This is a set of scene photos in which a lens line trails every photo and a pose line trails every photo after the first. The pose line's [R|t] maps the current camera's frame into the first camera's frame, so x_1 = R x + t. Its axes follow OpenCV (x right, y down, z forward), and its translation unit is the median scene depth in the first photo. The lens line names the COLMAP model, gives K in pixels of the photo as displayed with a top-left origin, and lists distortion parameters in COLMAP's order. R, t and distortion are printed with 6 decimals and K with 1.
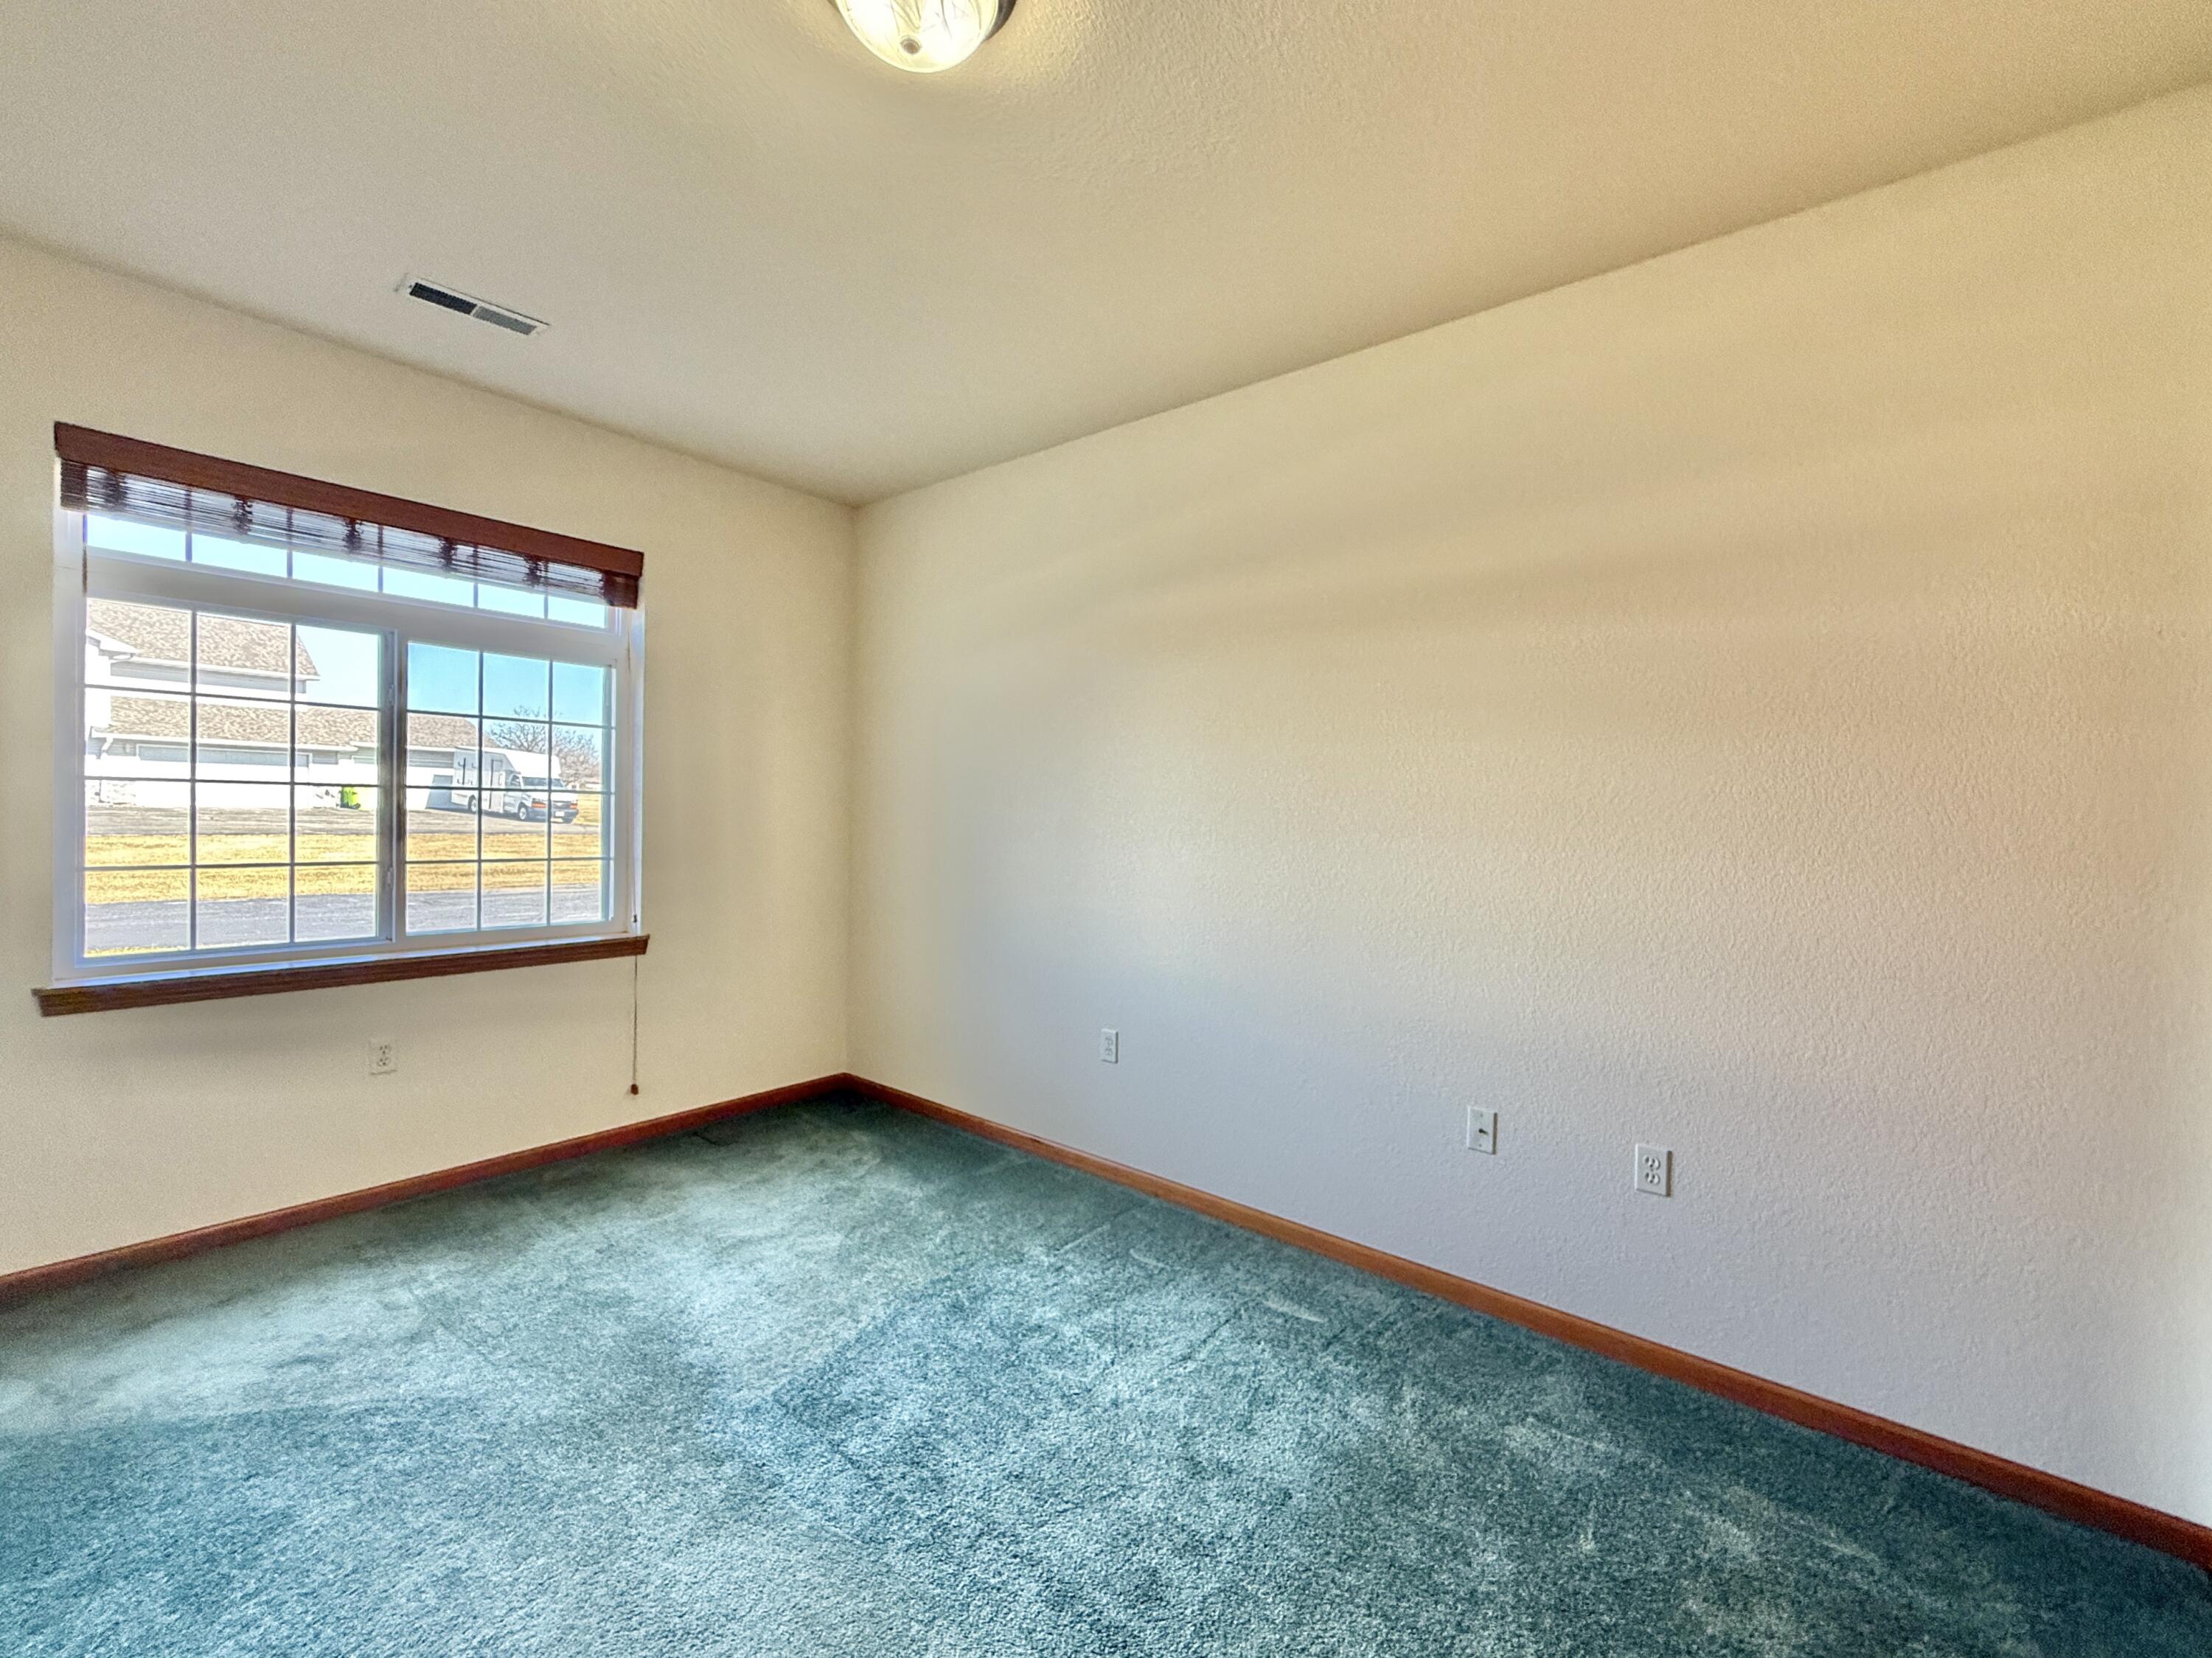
lens RADIAL K [[890.2, 0, 1106.0], [0, 890.2, 829.0], [0, 0, 1]] dist [0.072035, -0.000018]
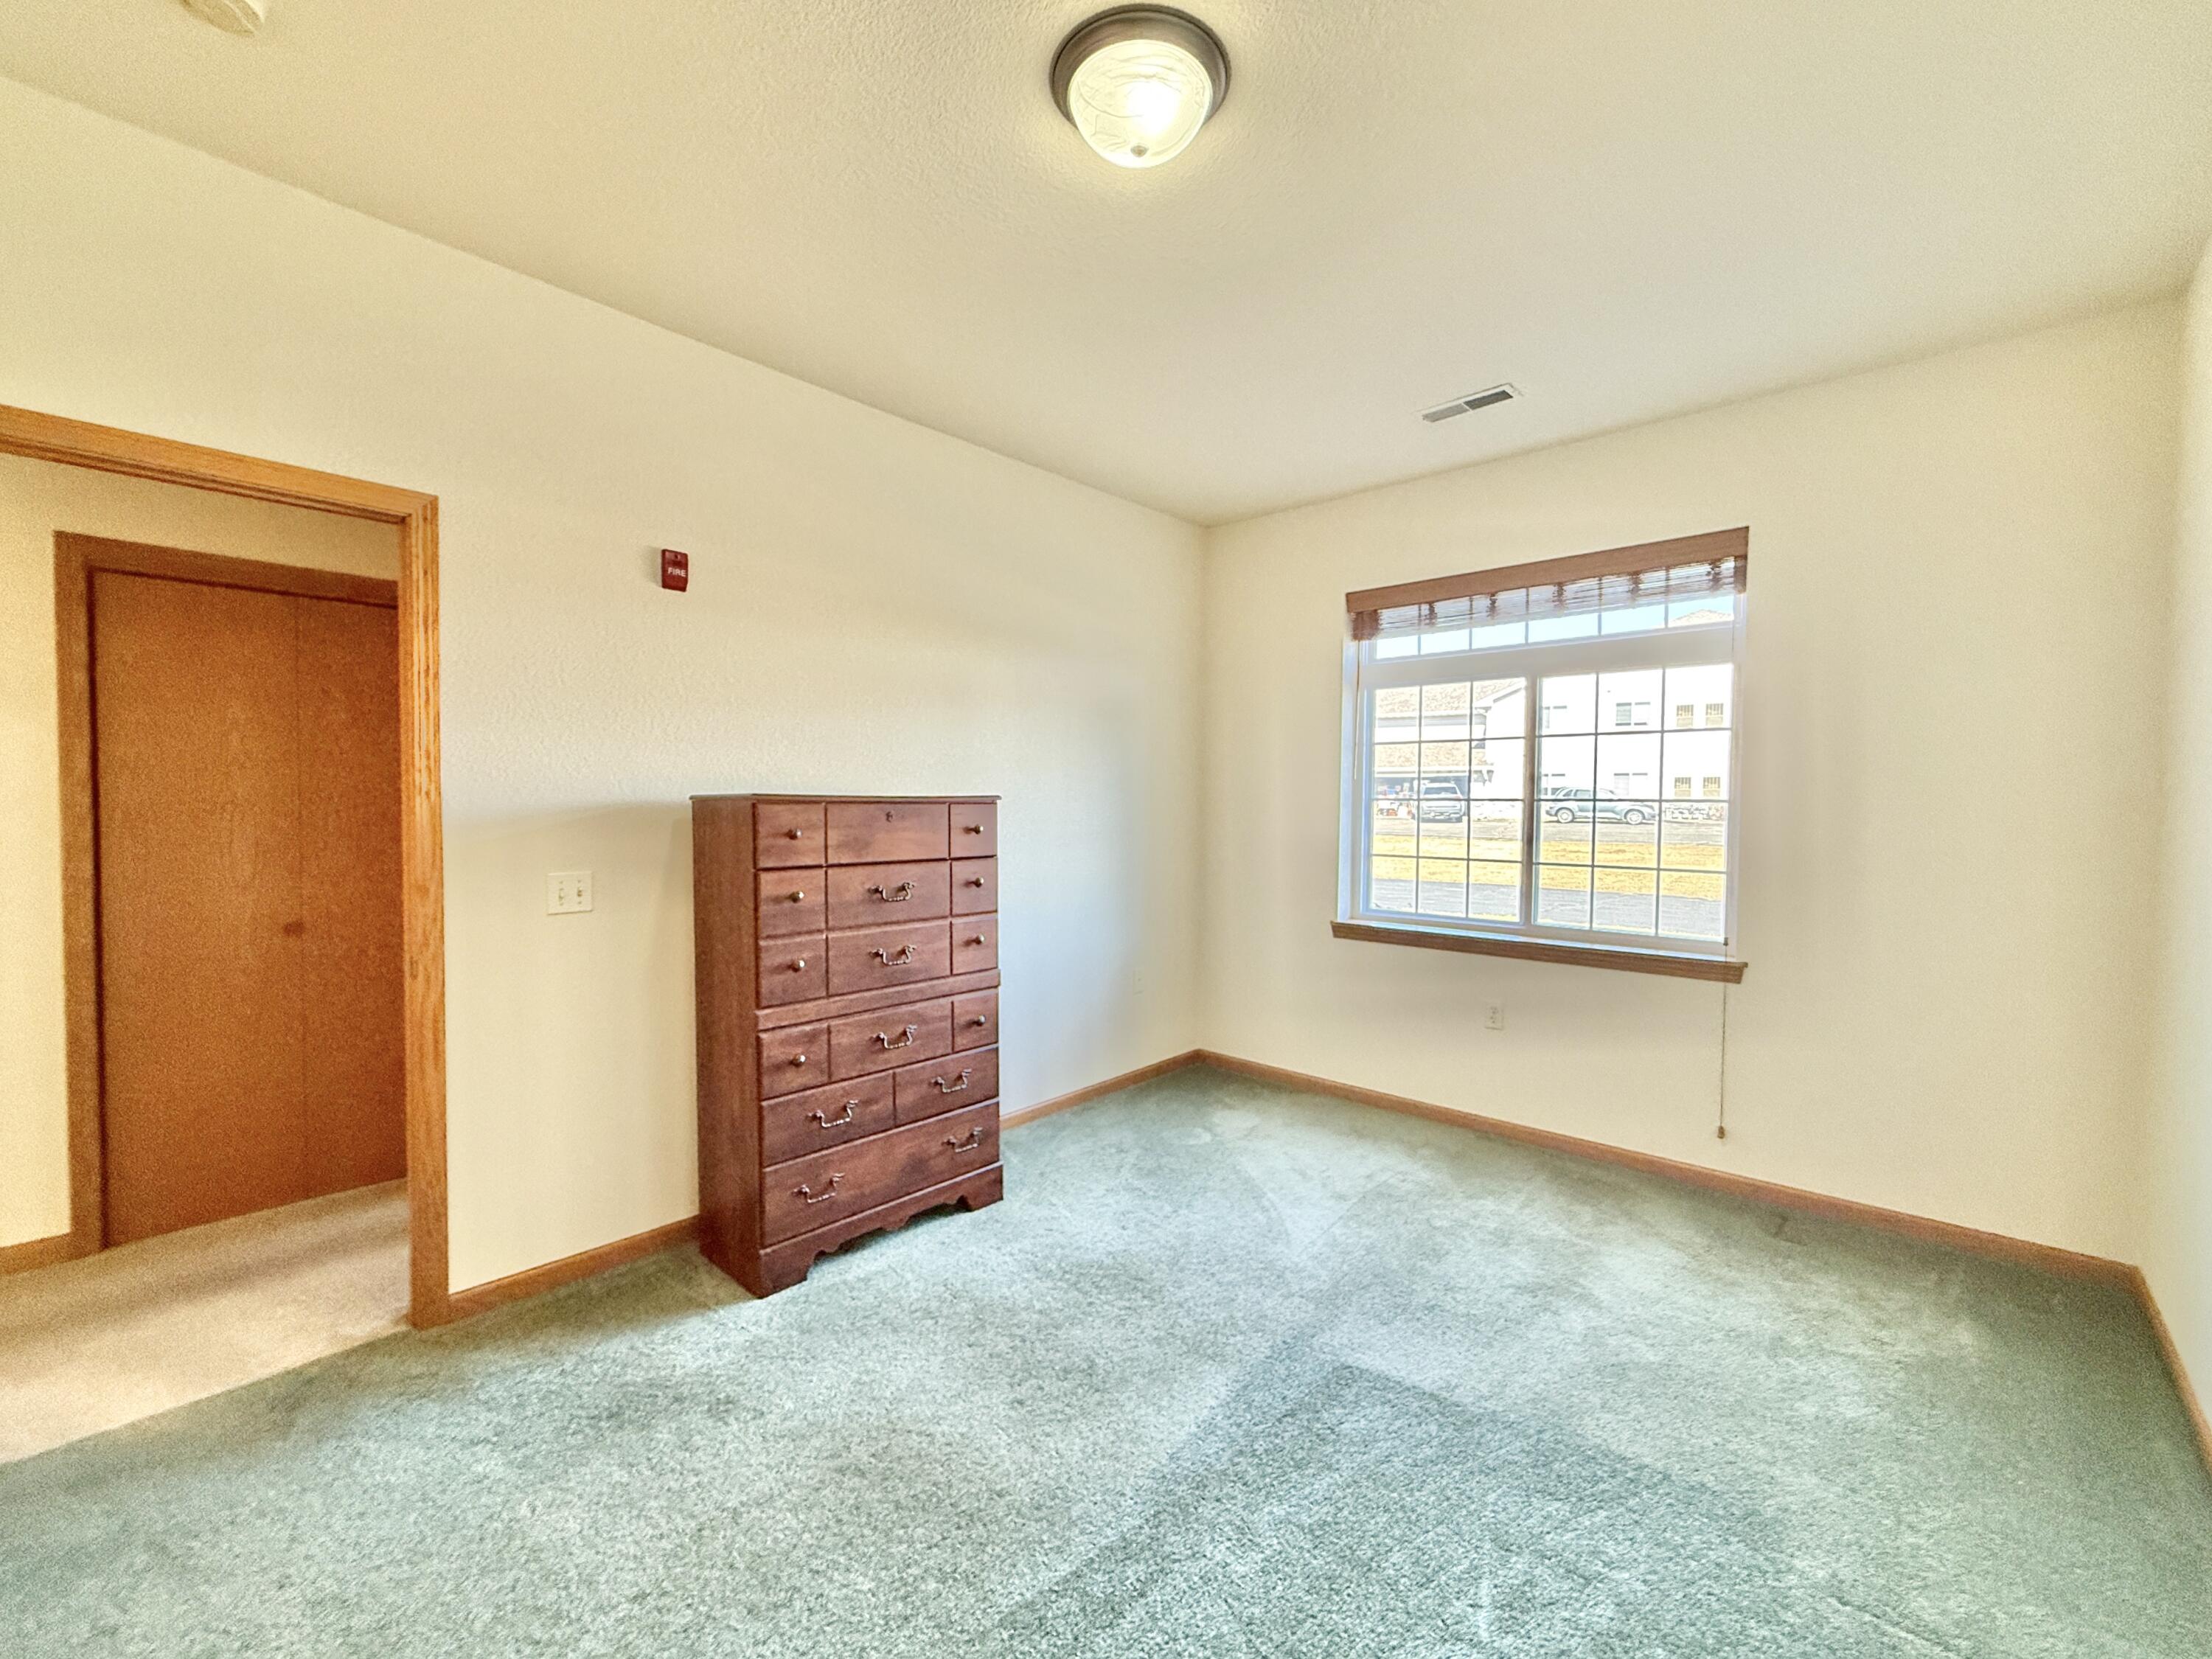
lens RADIAL K [[896.7, 0, 1094.0], [0, 896.7, 831.4], [0, 0, 1]] dist [0.000570, 0.000002]
pose [[0.008885, 0.006687, -0.999938, 0.395124], [-0.028386, 0.999576, 0.006432, 0.003783], [0.999558, 0.028327, 0.009071, 0.420121]]
